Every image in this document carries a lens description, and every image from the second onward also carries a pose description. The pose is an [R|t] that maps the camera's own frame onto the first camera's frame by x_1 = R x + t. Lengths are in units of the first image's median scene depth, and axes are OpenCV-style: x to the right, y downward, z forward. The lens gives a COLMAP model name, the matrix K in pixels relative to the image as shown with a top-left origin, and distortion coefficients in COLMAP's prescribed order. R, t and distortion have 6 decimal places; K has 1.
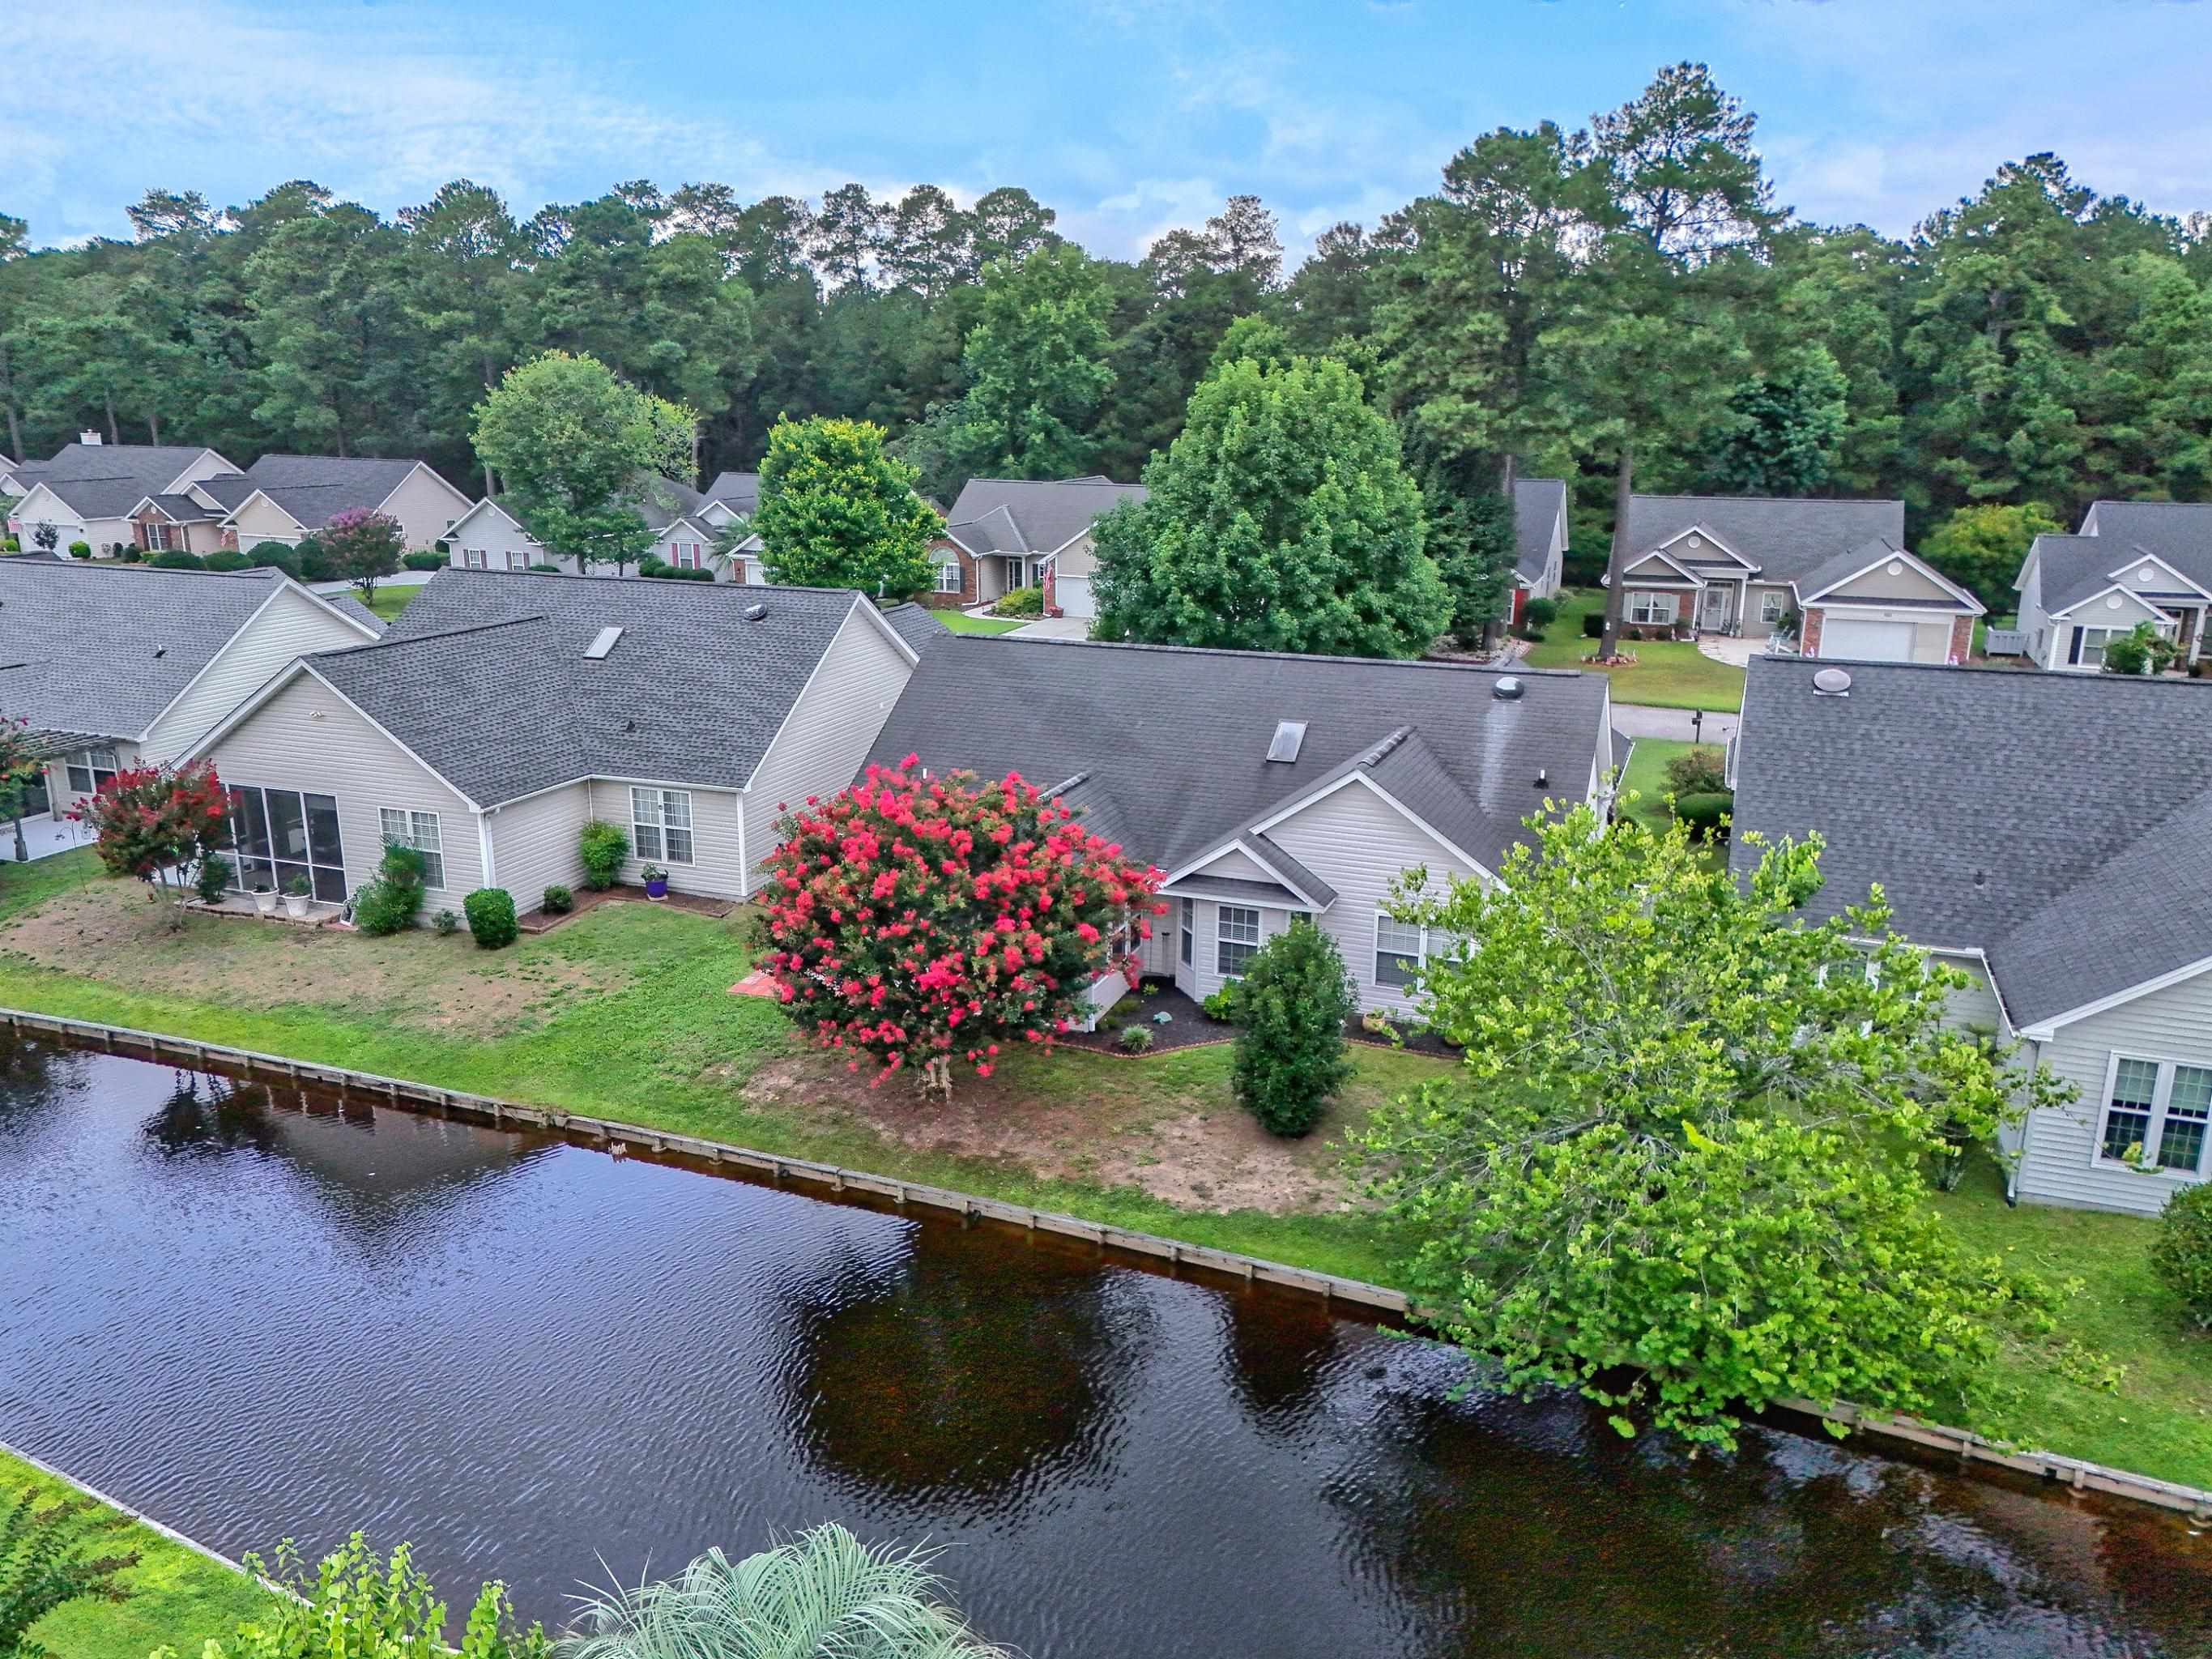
lens RADIAL K [[1603.5, 0, 1106.0], [0, 1603.5, 829.5], [0, 0, 1]] dist [0.056136, -0.065367]
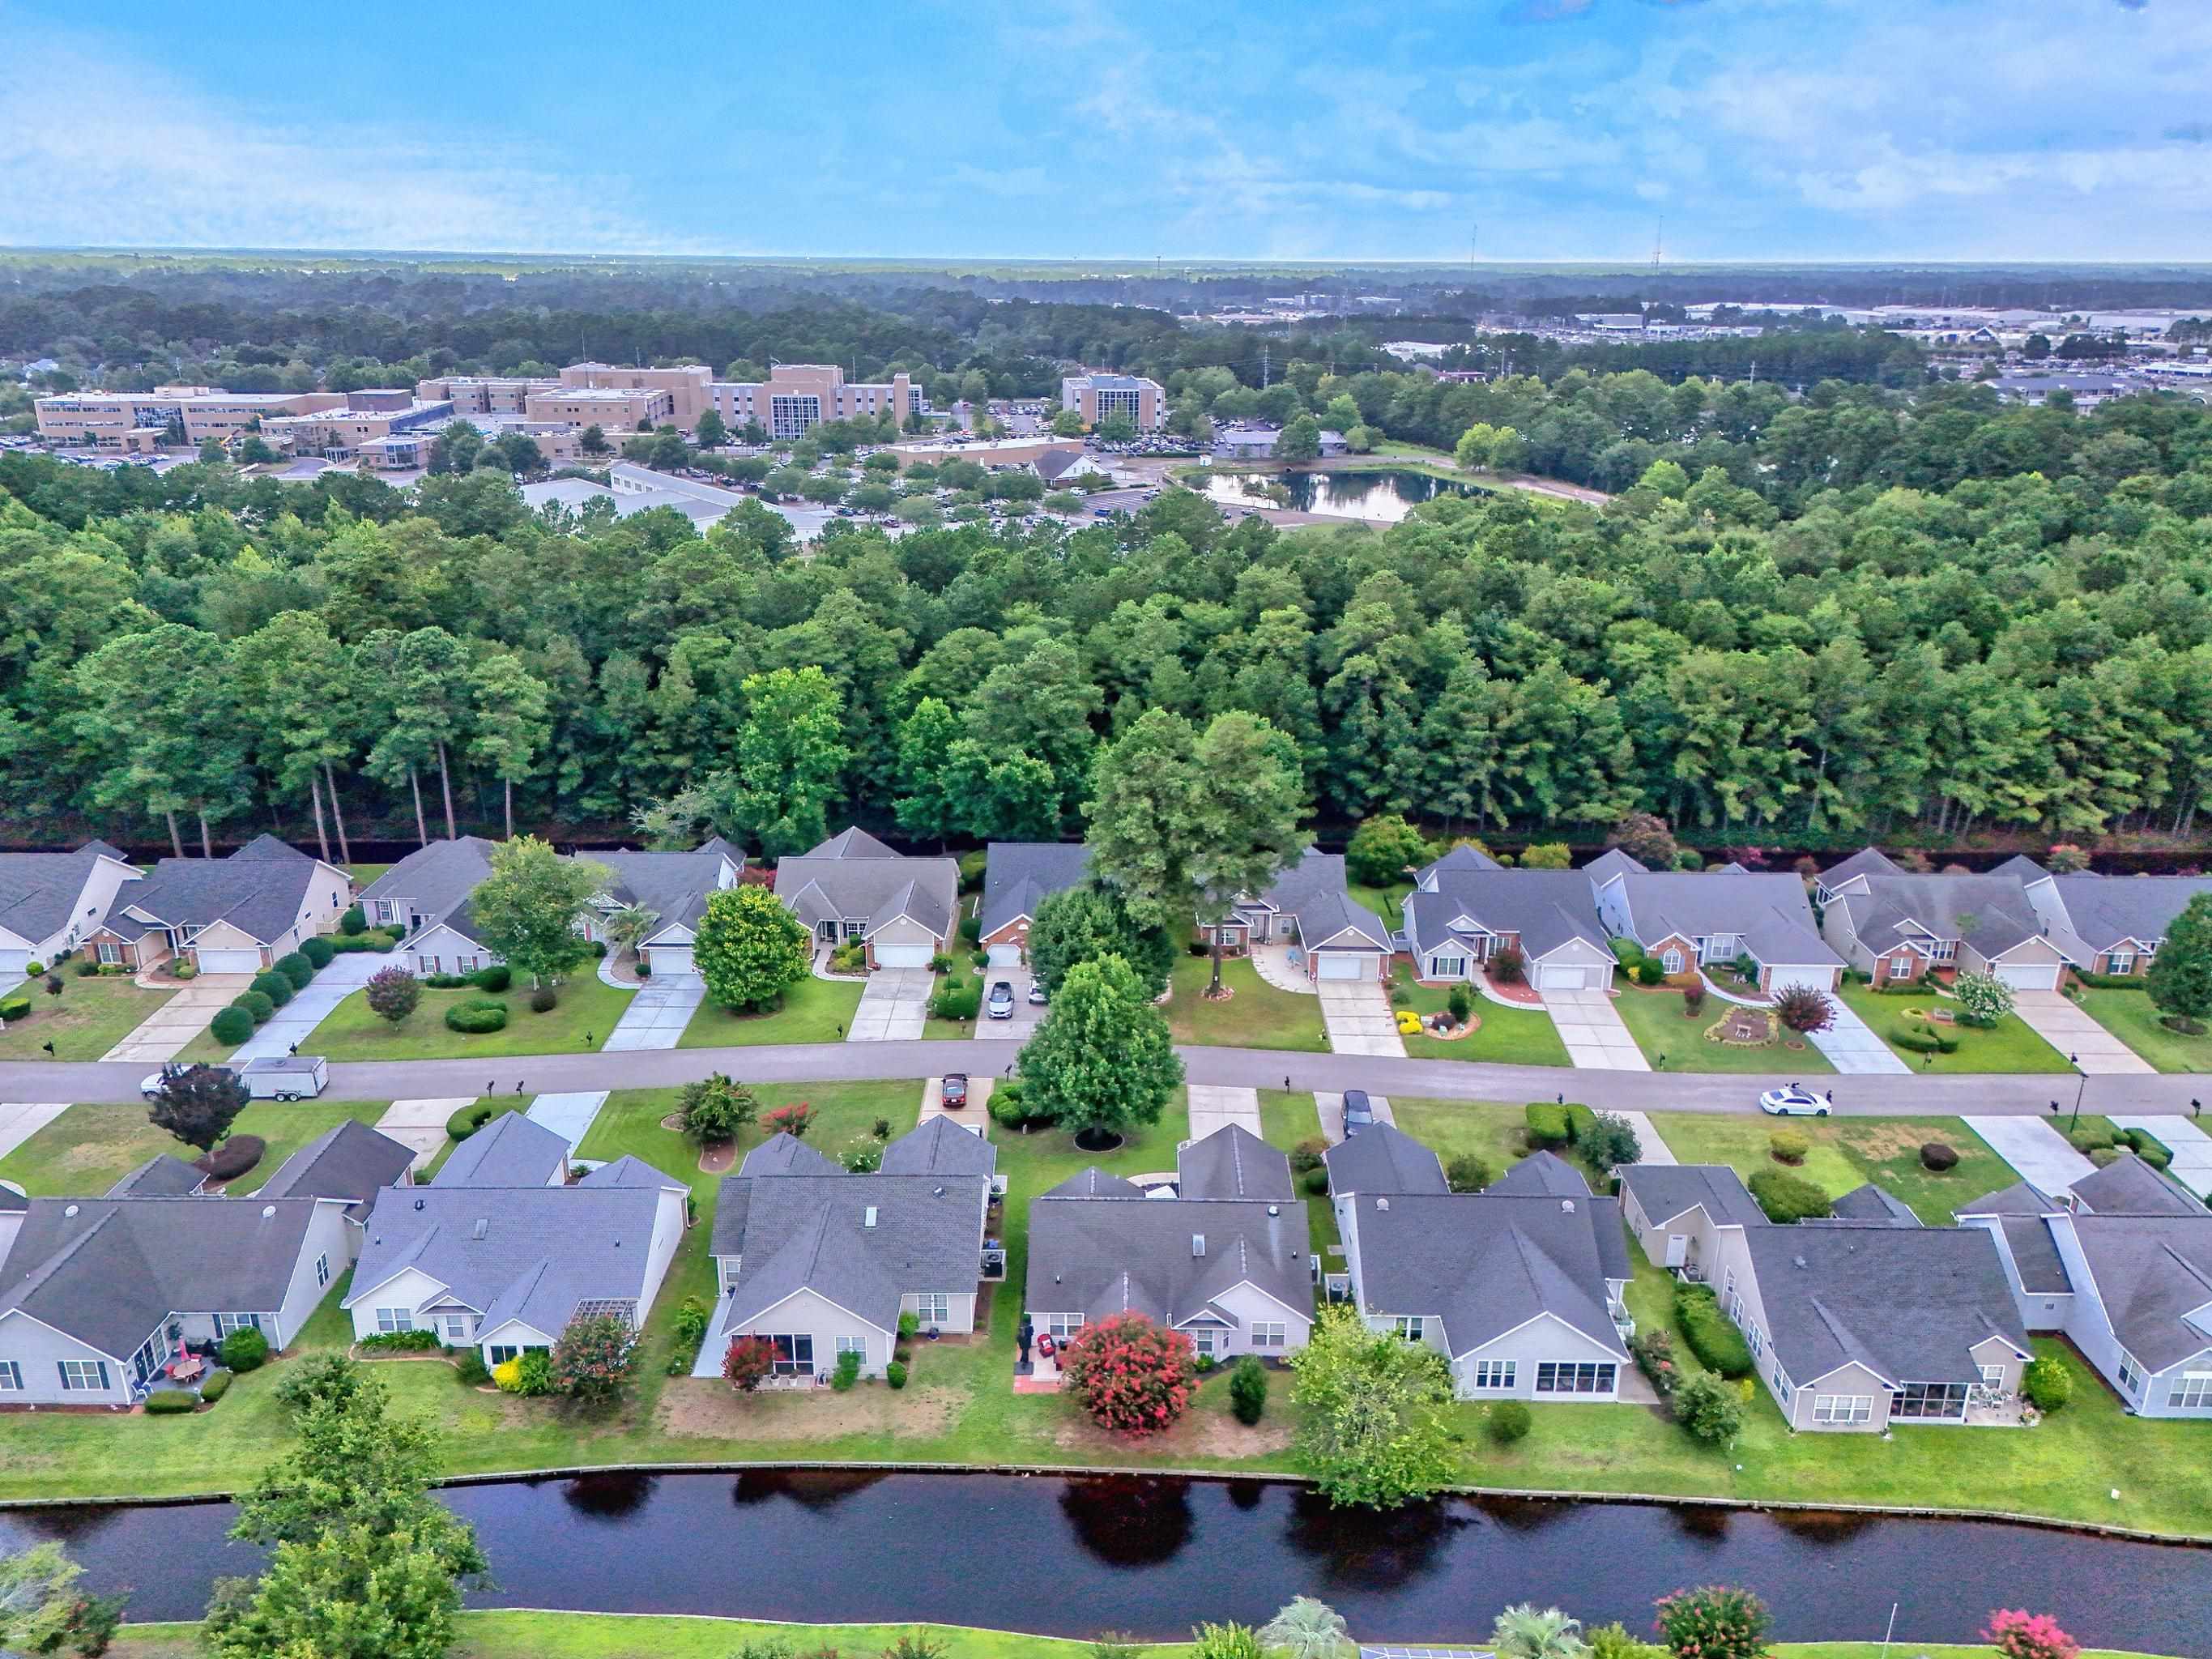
lens RADIAL K [[1603.5, 0, 1106.0], [0, 1603.5, 829.5], [0, 0, 1]] dist [0.056136, -0.065367]
pose [[0.933580, -0.120296, 0.337577, -0.585982], [0.091936, 0.990848, 0.098838, -0.703554], [-0.346377, -0.061238, 0.936095, -0.961316]]
